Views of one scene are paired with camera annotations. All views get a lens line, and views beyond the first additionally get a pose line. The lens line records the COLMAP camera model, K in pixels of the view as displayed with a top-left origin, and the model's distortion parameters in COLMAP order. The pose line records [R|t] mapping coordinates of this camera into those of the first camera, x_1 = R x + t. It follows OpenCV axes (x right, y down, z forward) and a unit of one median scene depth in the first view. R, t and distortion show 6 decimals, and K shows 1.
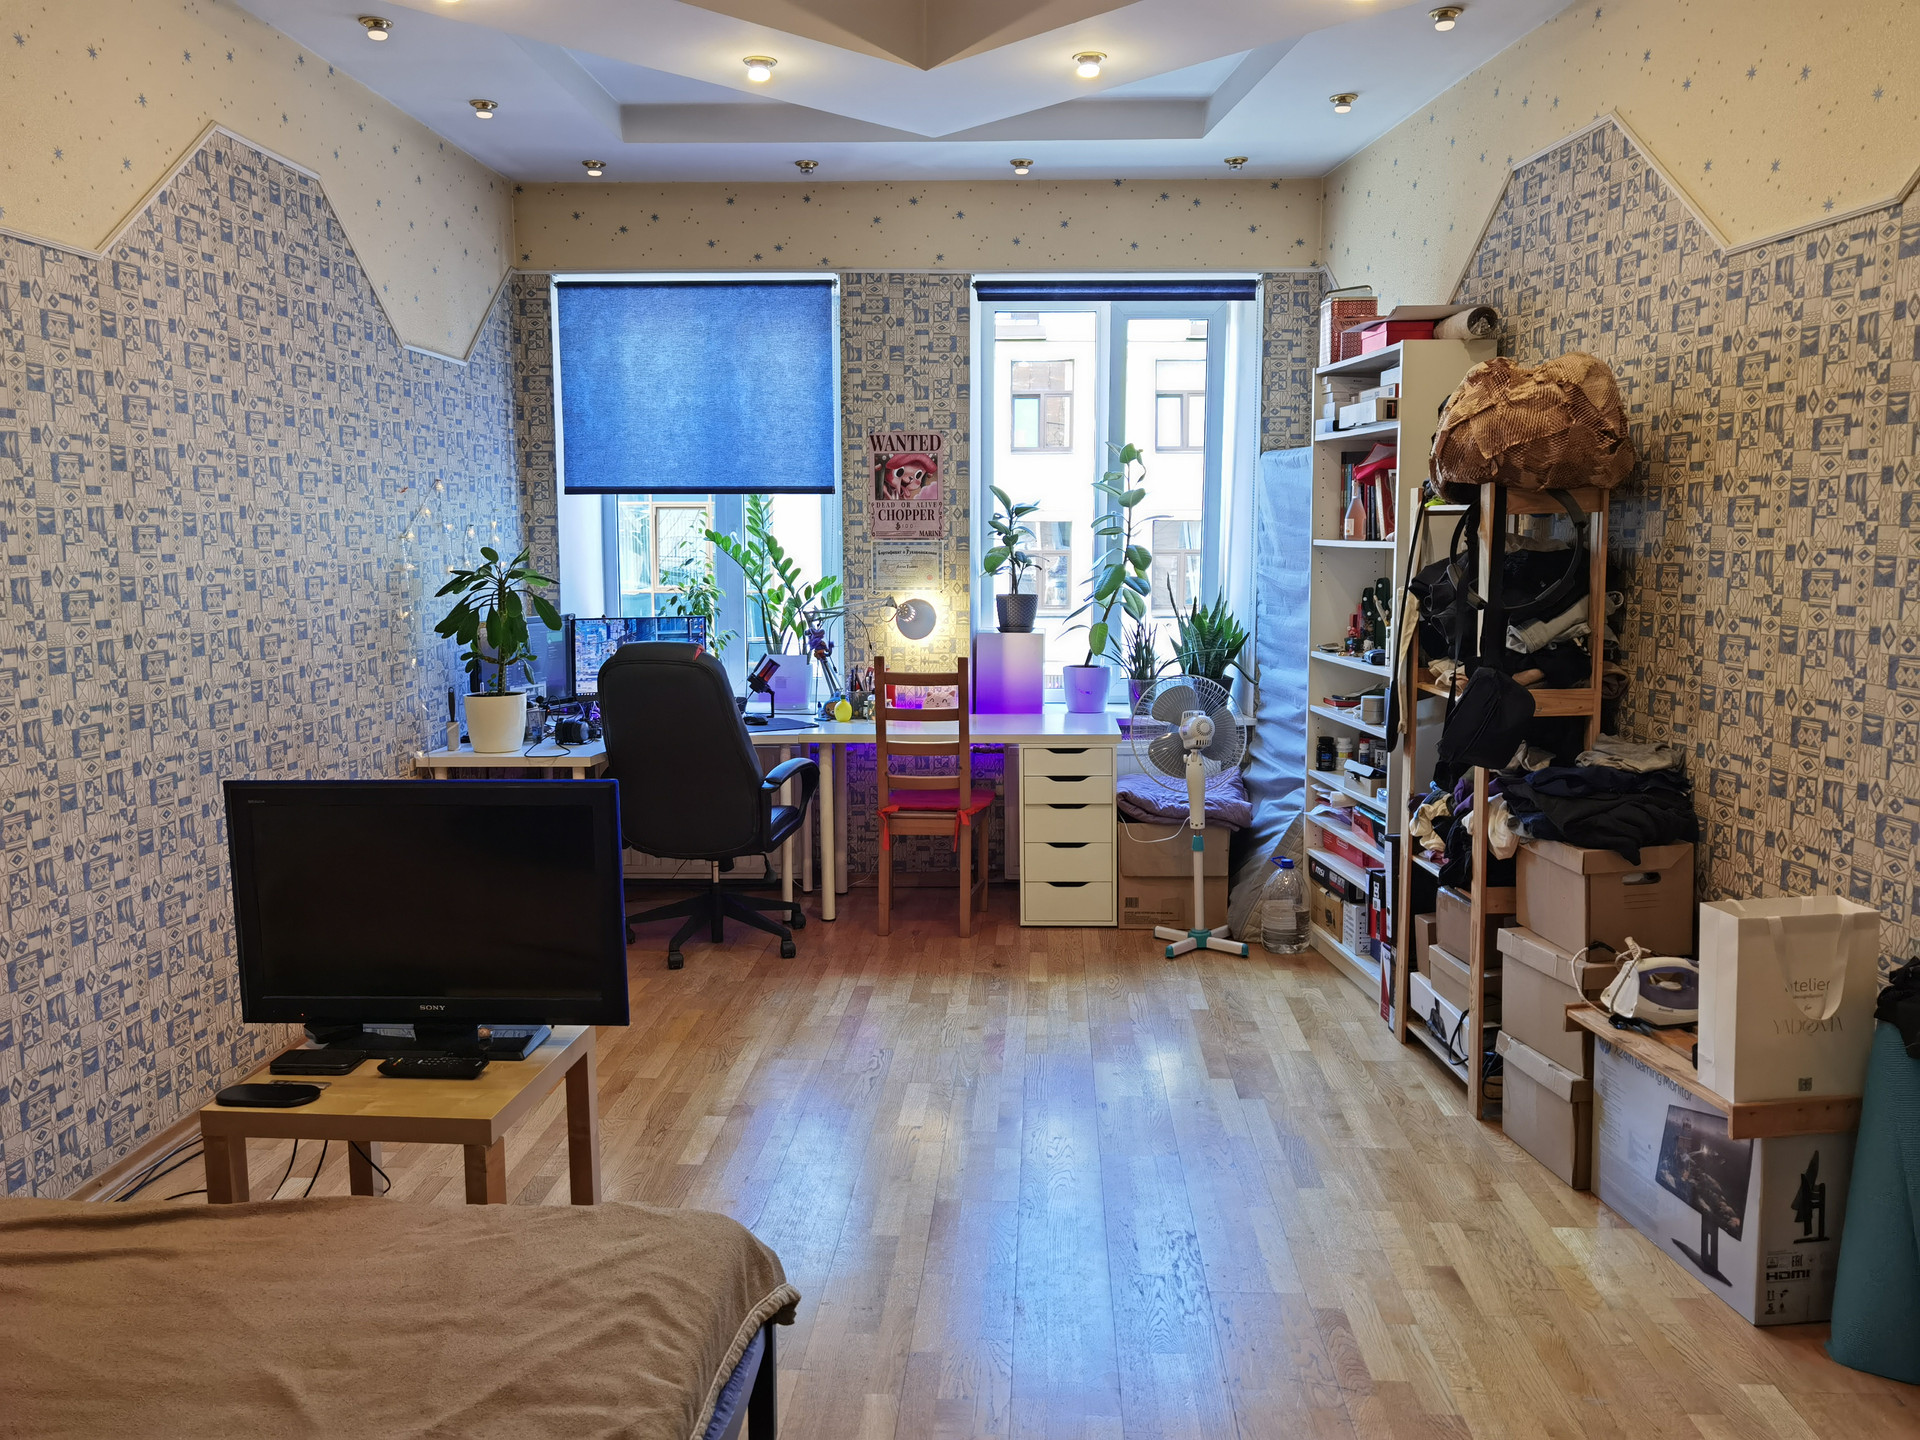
lens RADIAL K [[1473.3, 0, 943.0], [0, 1473.3, 711.4], [0, 0, 1]] dist [0.017680, -0.016548]
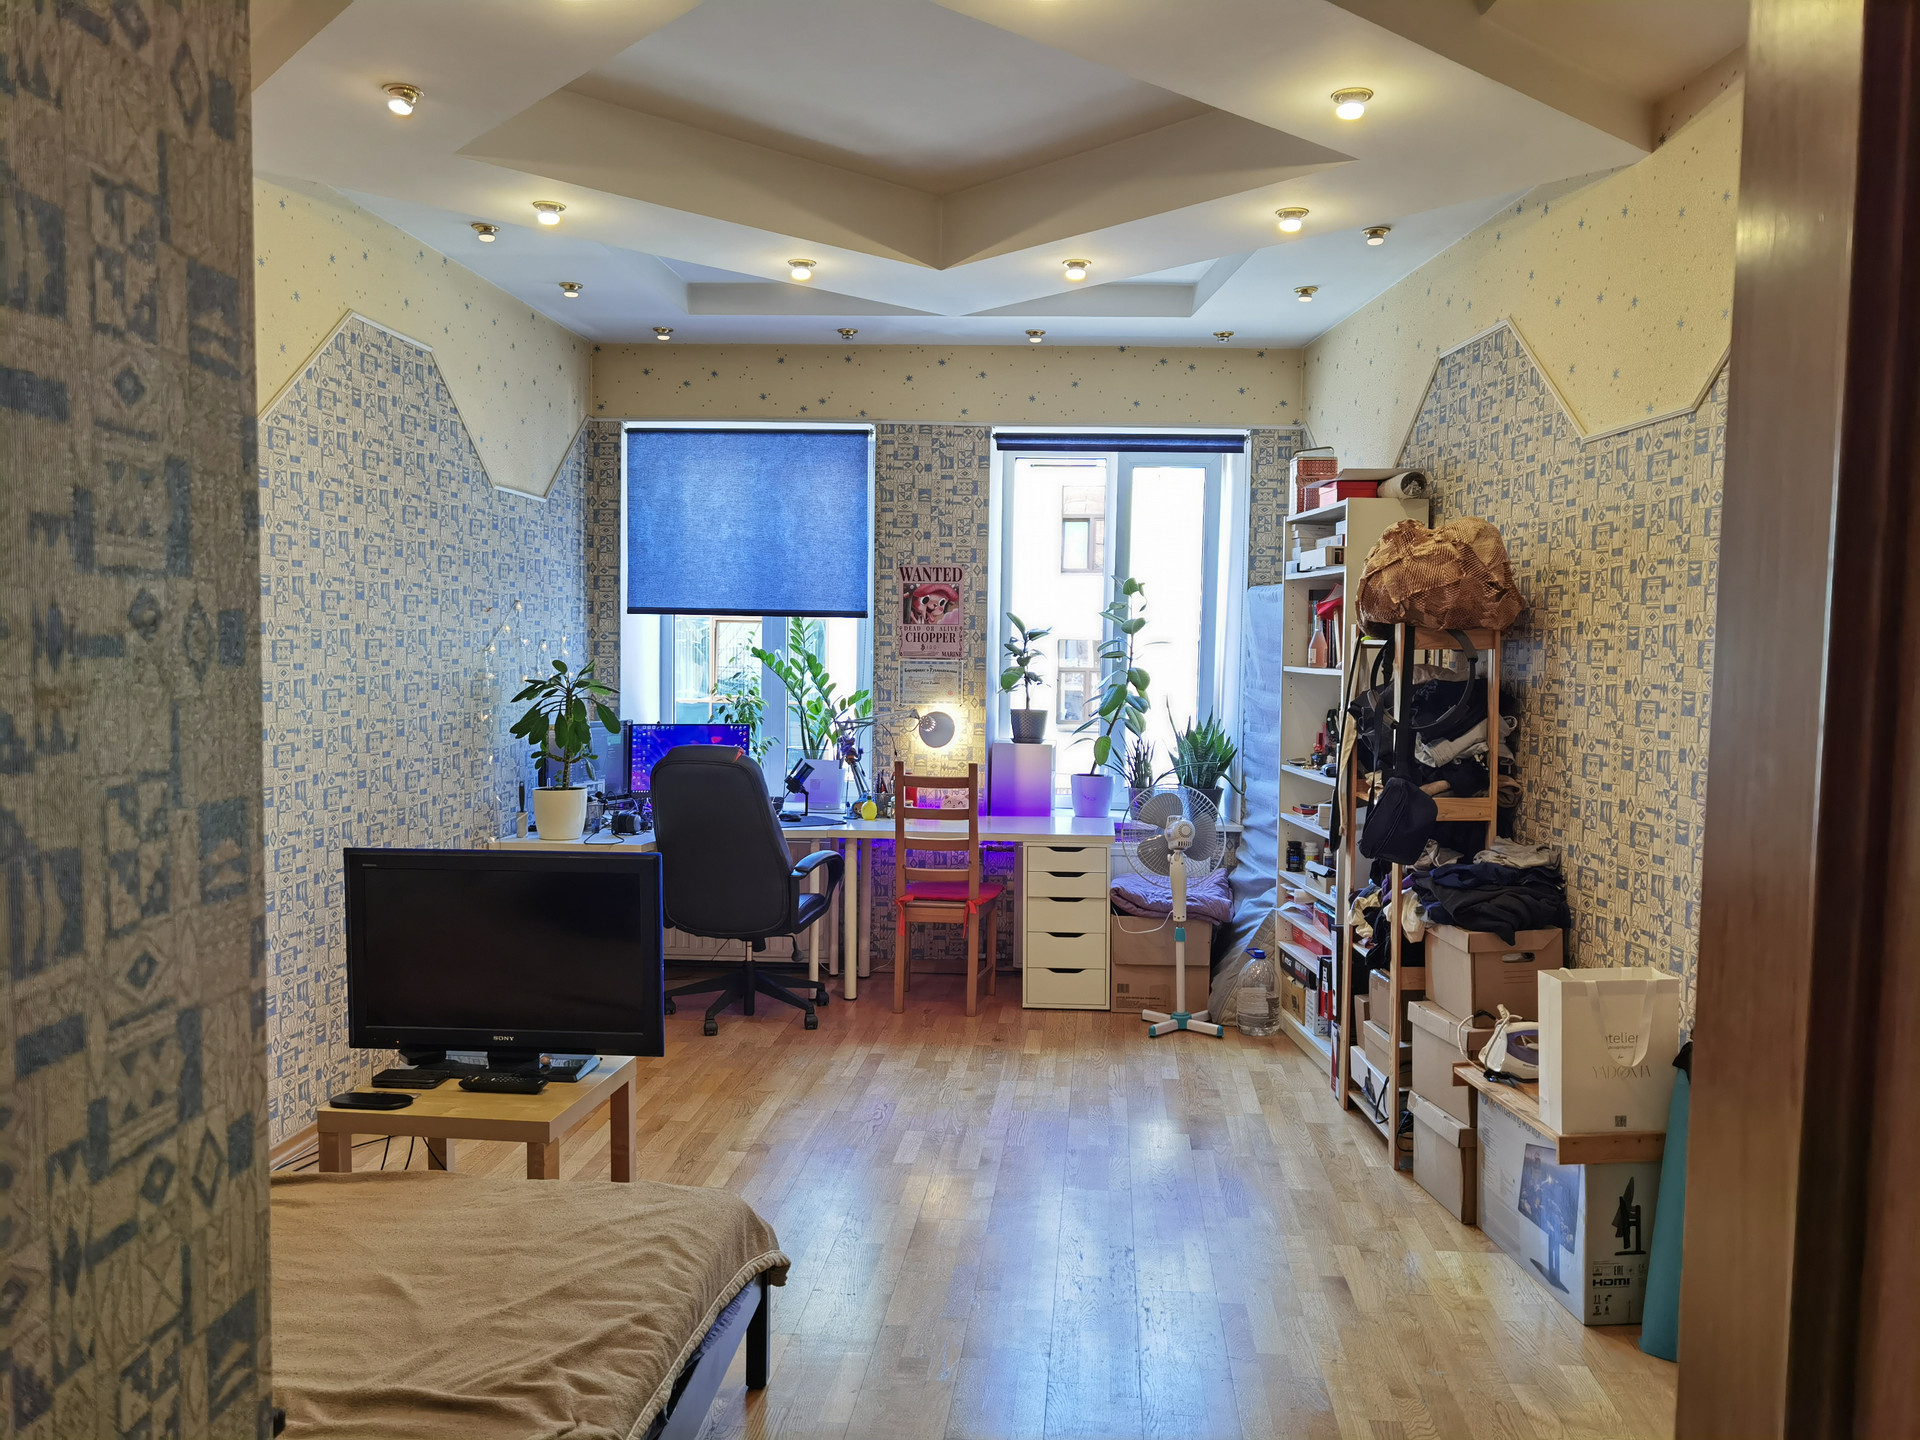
lens RADIAL K [[1473.3, 0, 973.7], [0, 1473.3, 726.7], [0, 0, 1]] dist [0.017680, -0.016548]
pose [[0.999675, 0.018633, -0.017427, 0.040465], [-0.019759, 0.997569, -0.066827, 0.012392], [0.016139, 0.067150, 0.997612, -0.156814]]
